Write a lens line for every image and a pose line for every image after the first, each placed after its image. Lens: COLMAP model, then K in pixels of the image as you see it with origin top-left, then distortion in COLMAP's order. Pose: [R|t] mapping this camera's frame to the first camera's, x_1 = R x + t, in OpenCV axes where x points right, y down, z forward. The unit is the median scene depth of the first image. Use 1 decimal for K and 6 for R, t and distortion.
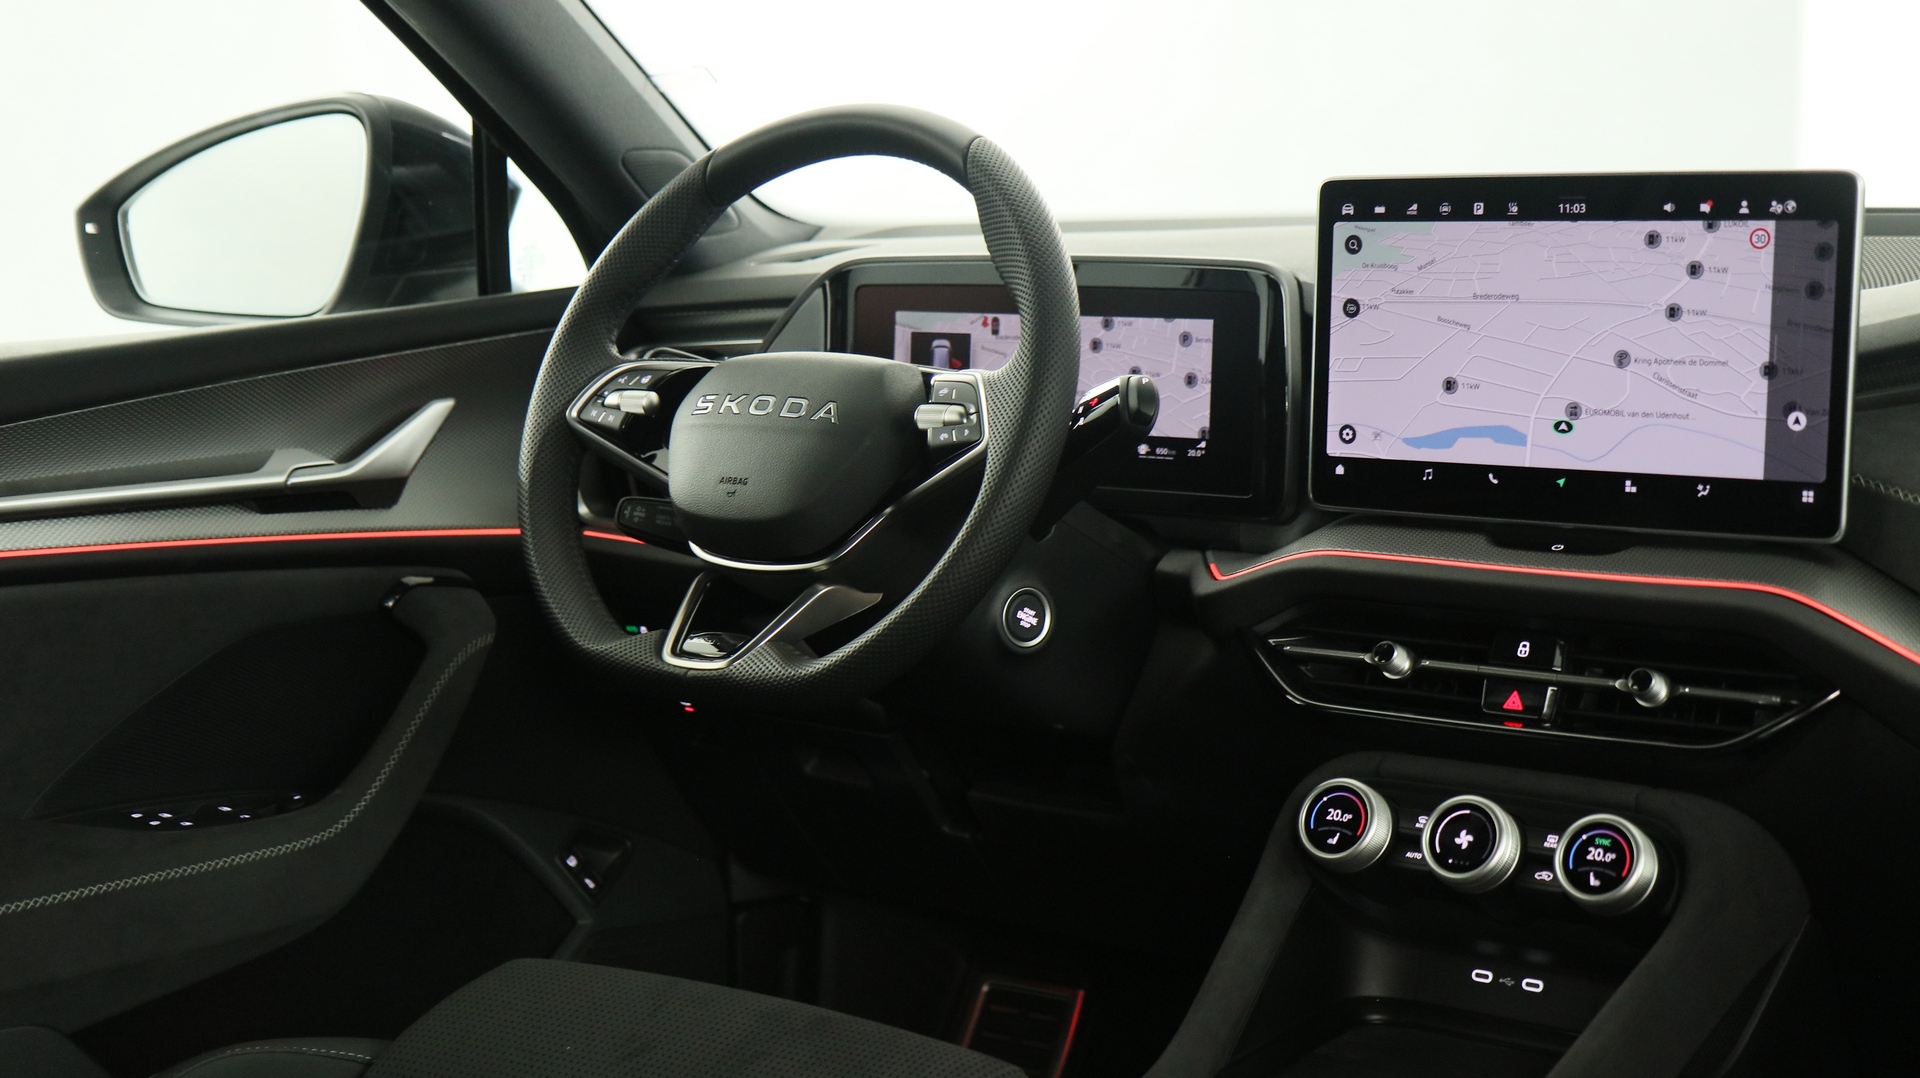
lens RADIAL K [[2678.0, 0, 975.3], [0, 2678.0, 565.0], [0, 0, 1]] dist [0.012972, 0.000000]
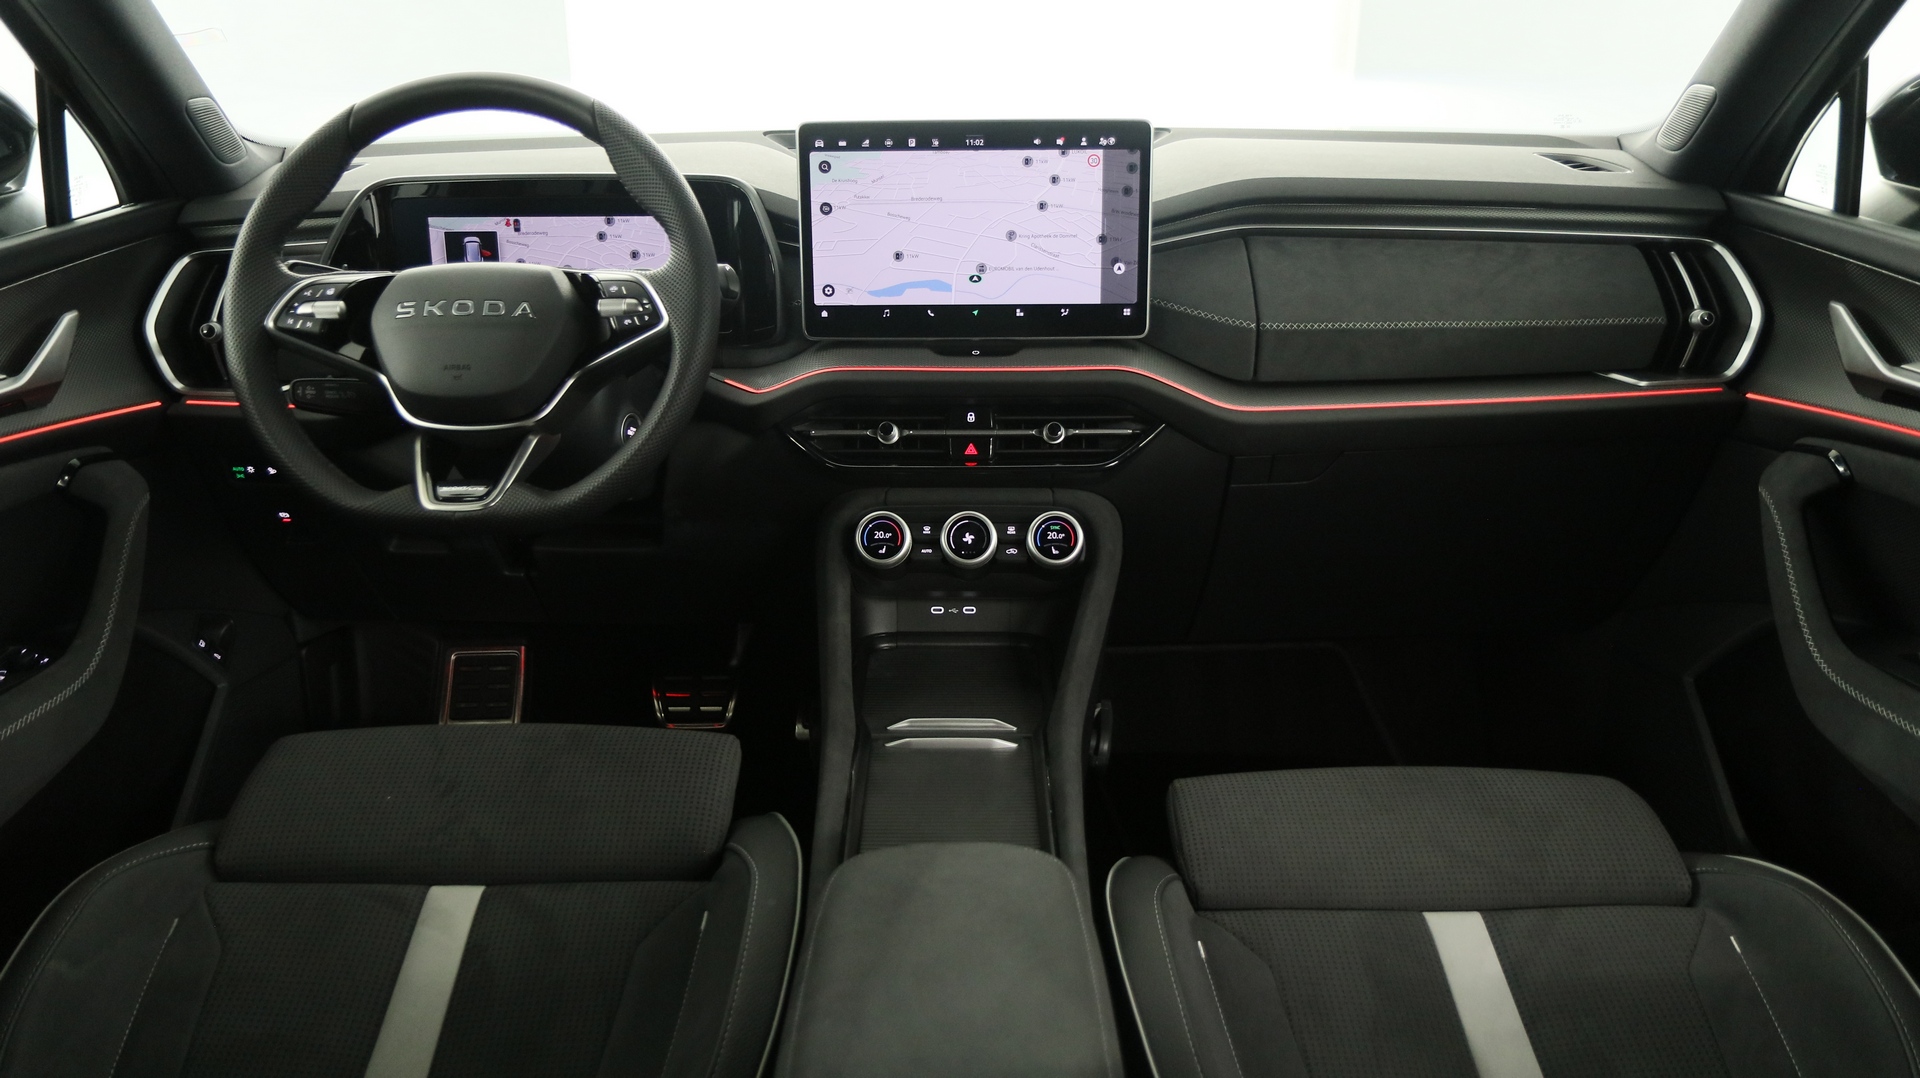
lens RADIAL K [[1462.9, 0, 948.9], [0, 1462.9, 541.3], [0, 0, 1]] dist [-0.023543, 0.022065]
pose [[0.819718, -0.177596, 0.544539, -0.298120], [0.079589, 0.976809, 0.198768, -0.071030], [-0.567211, -0.119594, 0.814843, 0.251871]]
